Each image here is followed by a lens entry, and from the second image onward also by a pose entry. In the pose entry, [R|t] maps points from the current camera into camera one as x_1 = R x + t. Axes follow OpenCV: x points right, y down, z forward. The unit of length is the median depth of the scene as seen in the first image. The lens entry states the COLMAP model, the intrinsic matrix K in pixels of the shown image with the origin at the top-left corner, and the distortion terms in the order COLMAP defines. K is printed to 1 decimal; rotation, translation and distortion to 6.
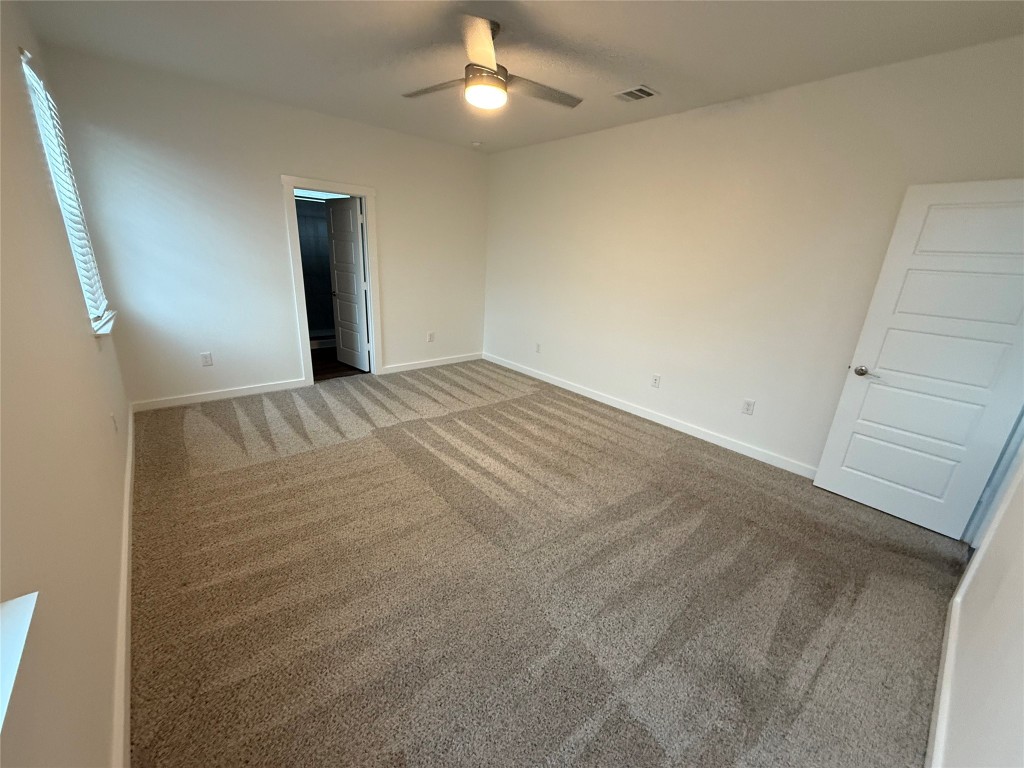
lens RADIAL K [[404.1, 0, 519.5], [0, 404.1, 388.2], [0, 0, 1]] dist [0.000218, -0.000203]
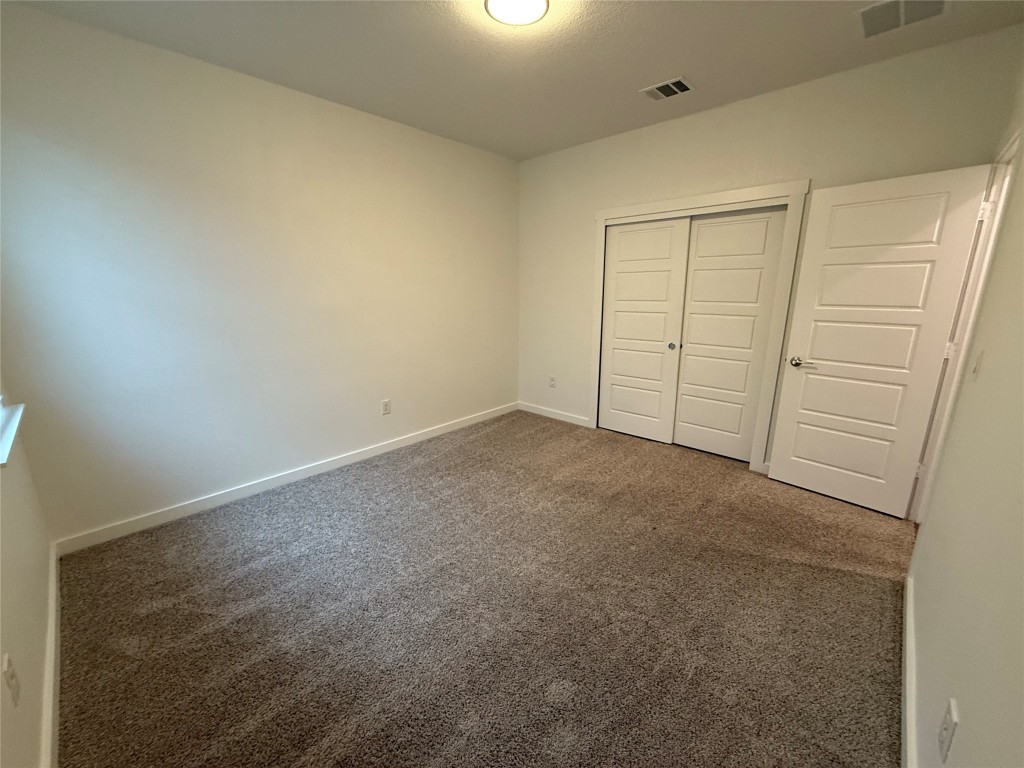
lens RADIAL K [[404.1, 0, 504.2], [0, 404.1, 379.1], [0, 0, 1]] dist [0.000218, -0.000203]
pose [[0.993505, -0.085295, 0.075322, -0.191260], [0.090448, 0.993586, -0.067869, -0.076198], [-0.069050, 0.074241, 0.994847, 0.202425]]
